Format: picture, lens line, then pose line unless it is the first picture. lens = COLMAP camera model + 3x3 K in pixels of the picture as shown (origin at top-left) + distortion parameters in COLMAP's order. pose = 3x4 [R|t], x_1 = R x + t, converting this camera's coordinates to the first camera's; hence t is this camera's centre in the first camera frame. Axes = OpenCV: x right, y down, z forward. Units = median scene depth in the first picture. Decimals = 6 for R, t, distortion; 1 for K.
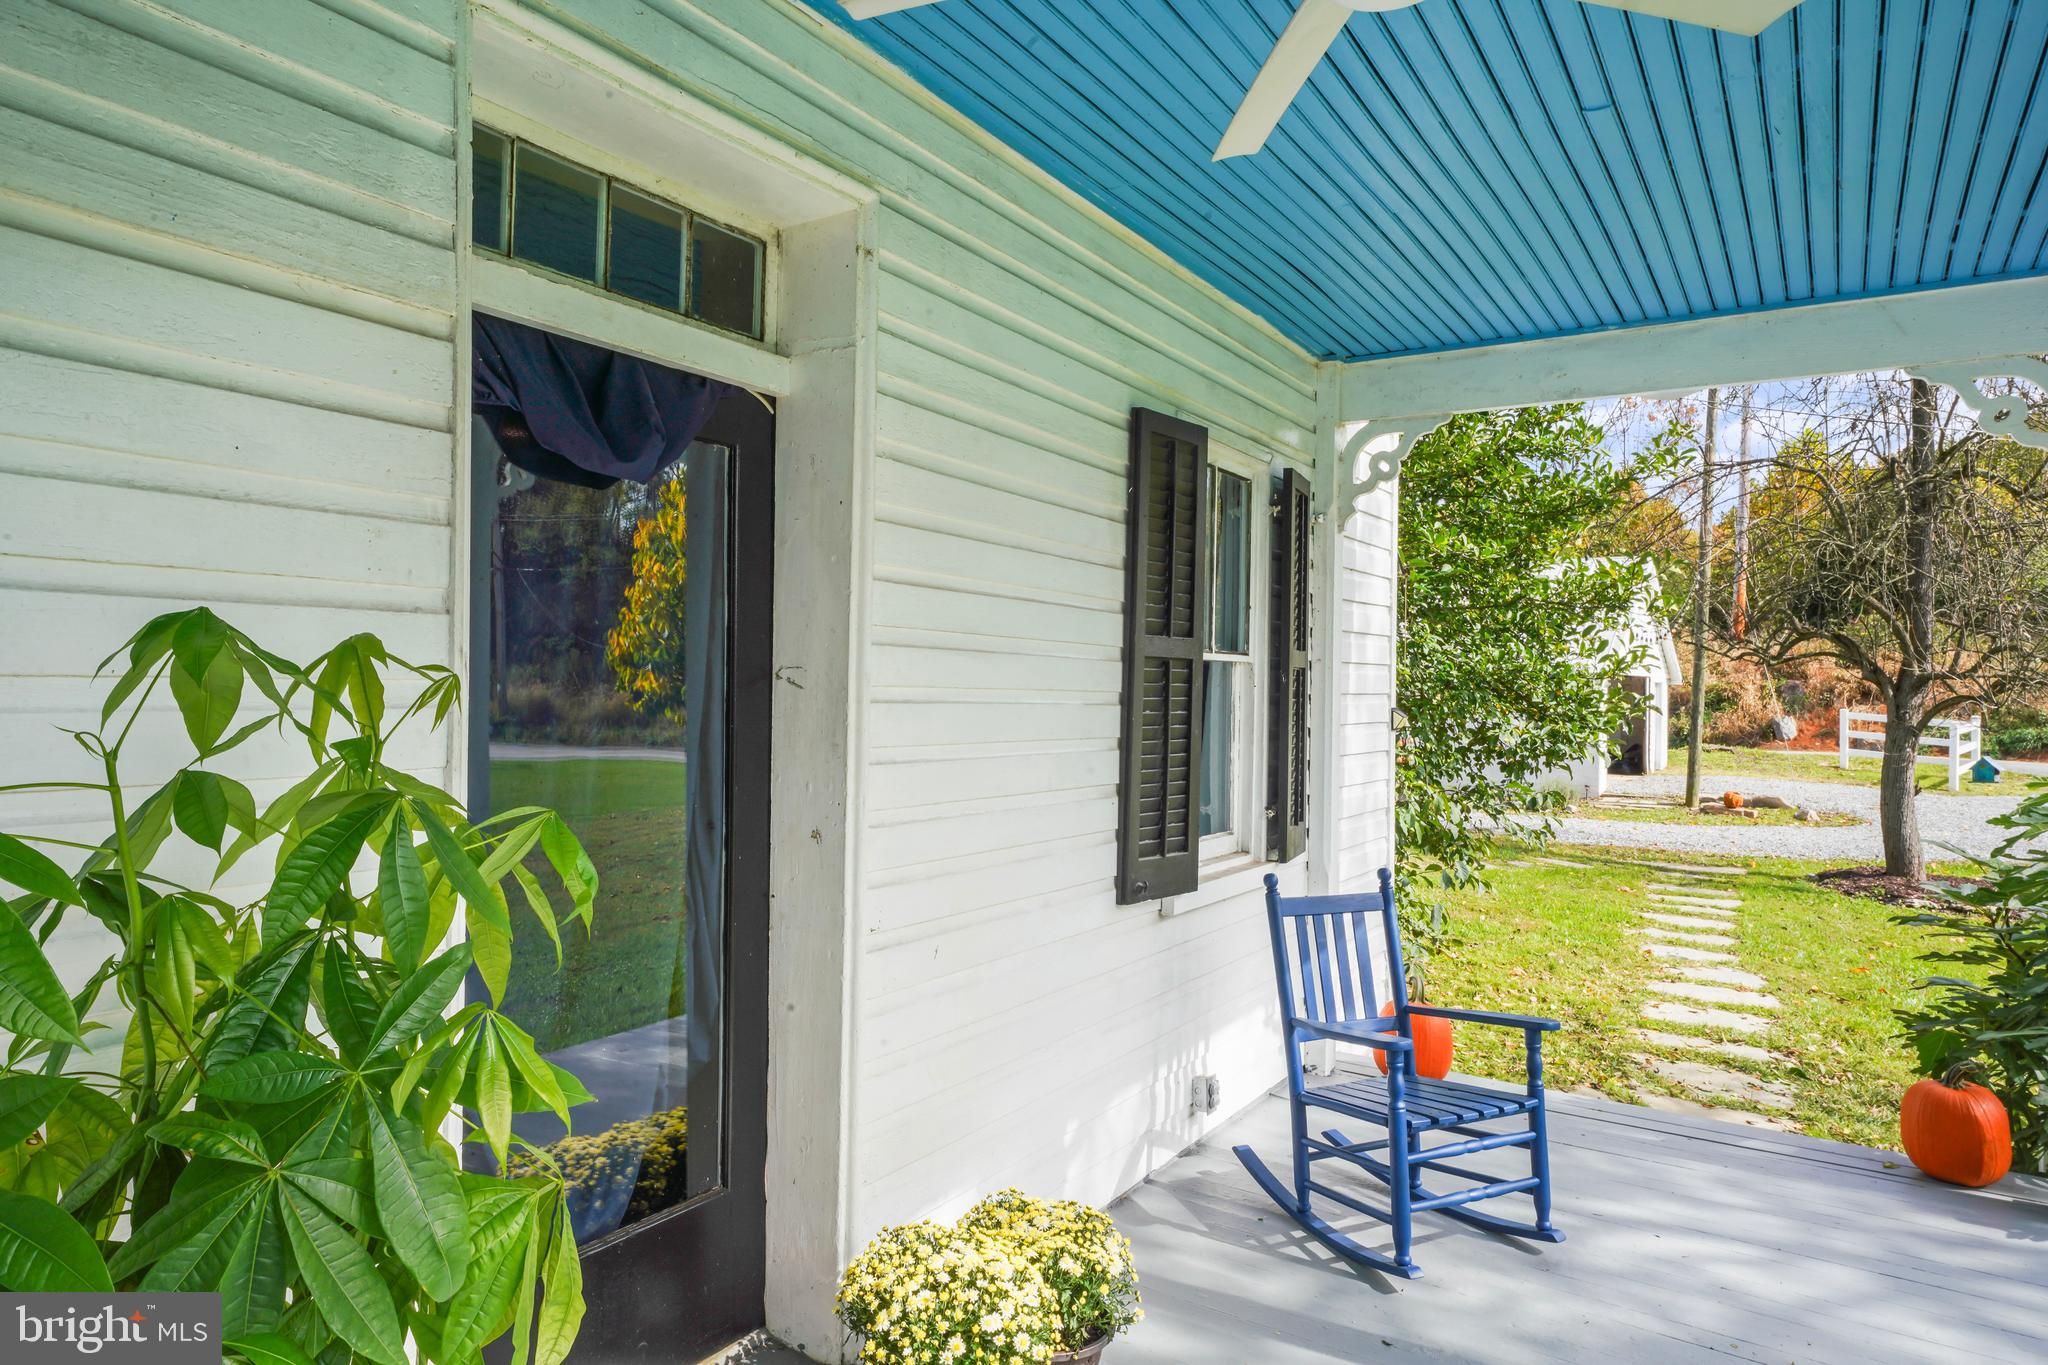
lens RADIAL K [[1306.6, 0, 1024.0], [0, 1306.6, 682.5], [0, 0, 1]] dist [-0.001923, 0.000039]
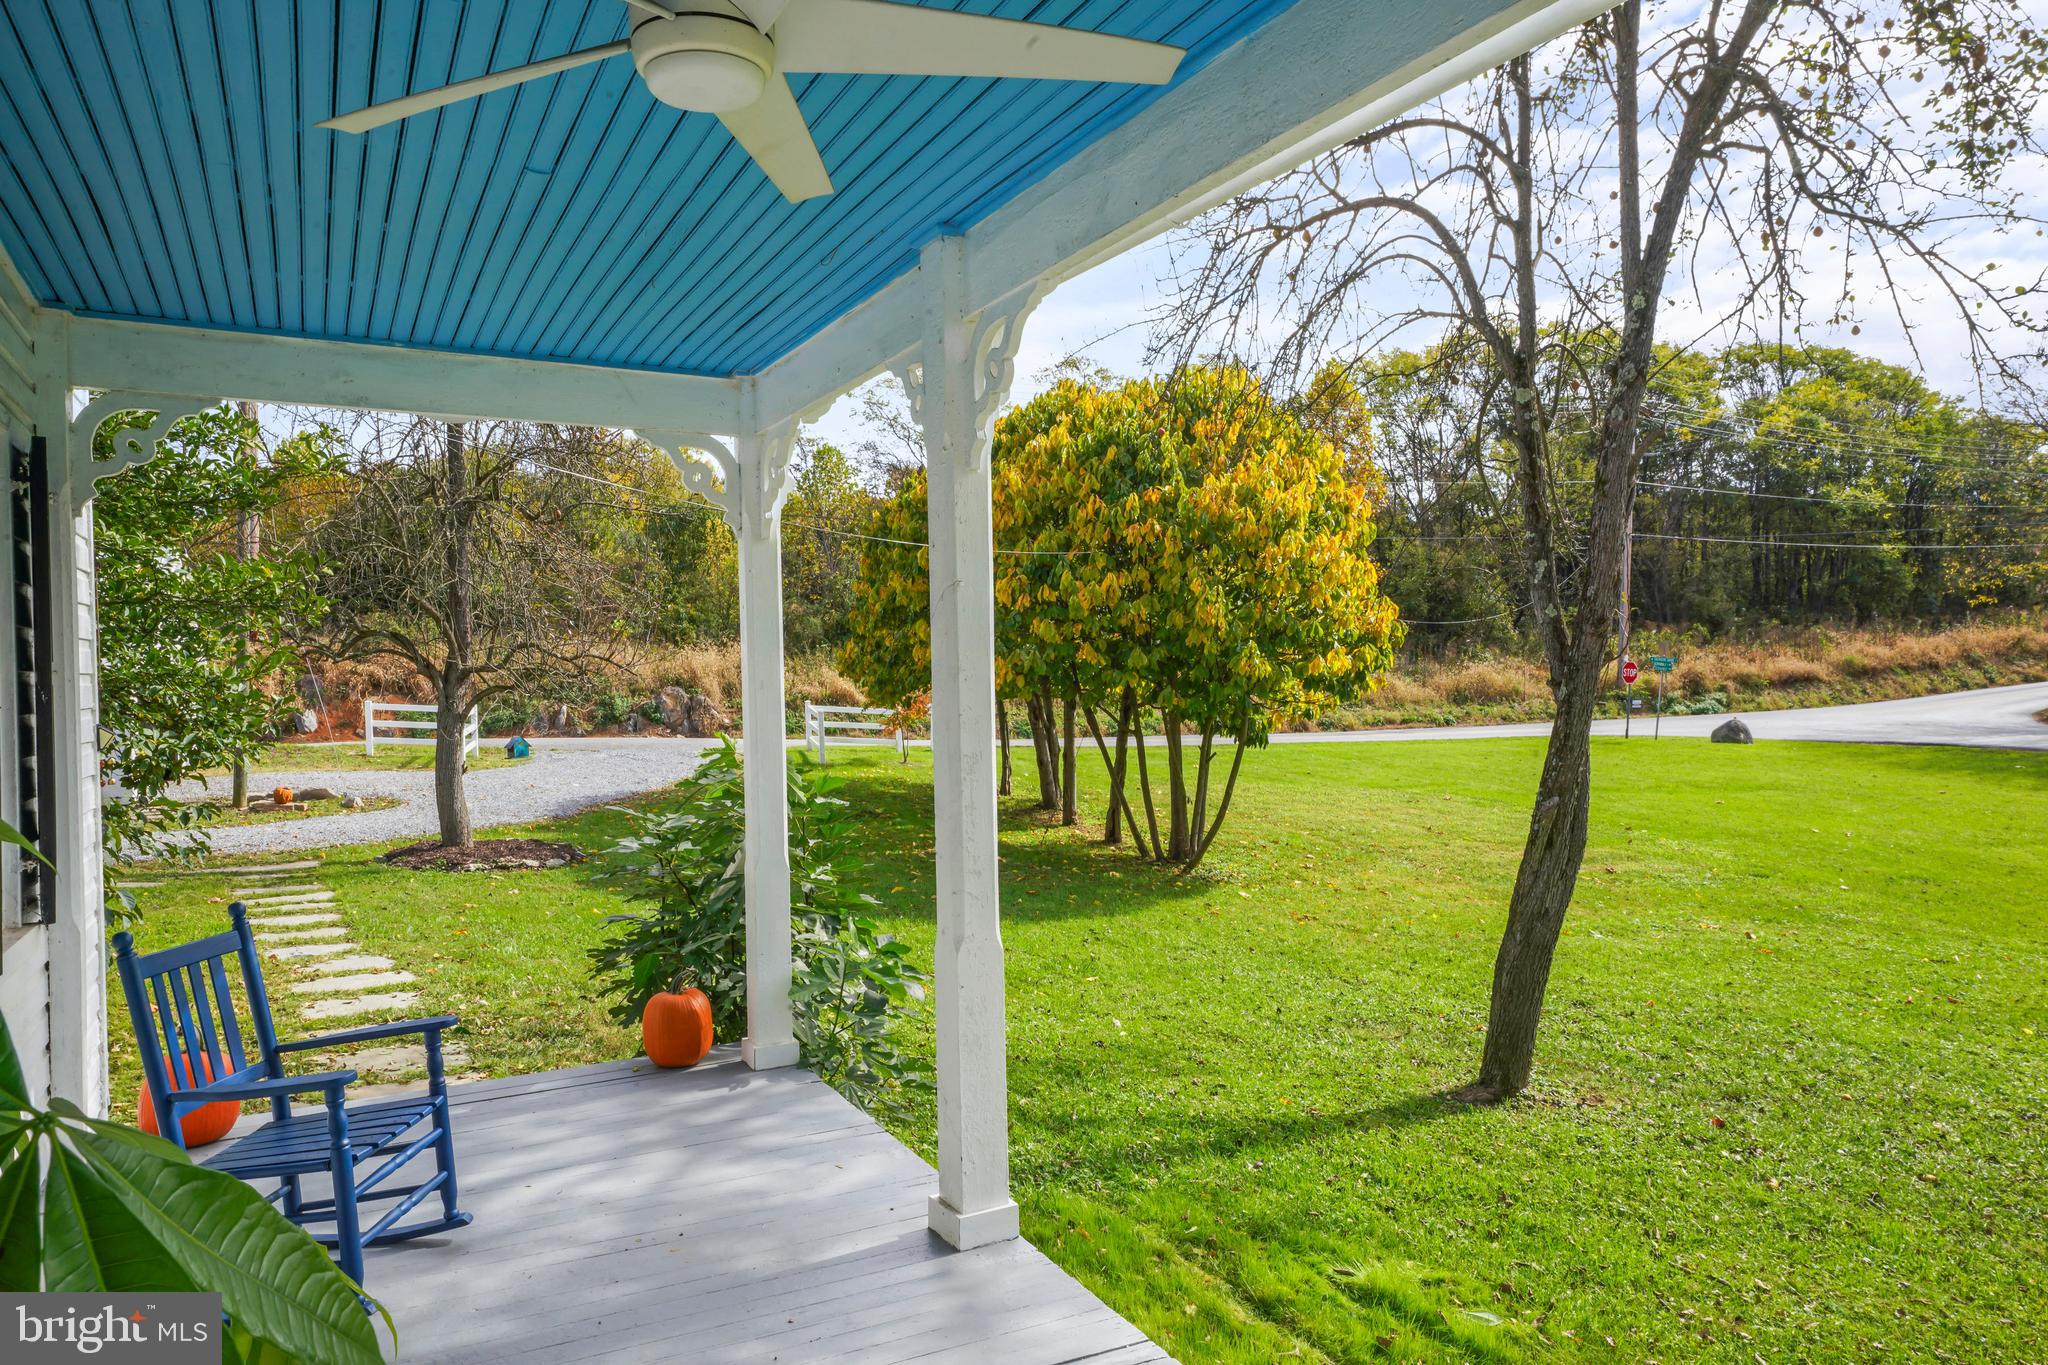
lens RADIAL K [[1306.6, 0, 1024.0], [0, 1306.6, 682.5], [0, 0, 1]] dist [-0.001923, 0.000039]
pose [[0.445625, -0.028778, 0.894757, -0.148388], [0.021519, 0.999539, 0.021431, -0.009520], [-0.894961, 0.009704, 0.446038, 0.057153]]
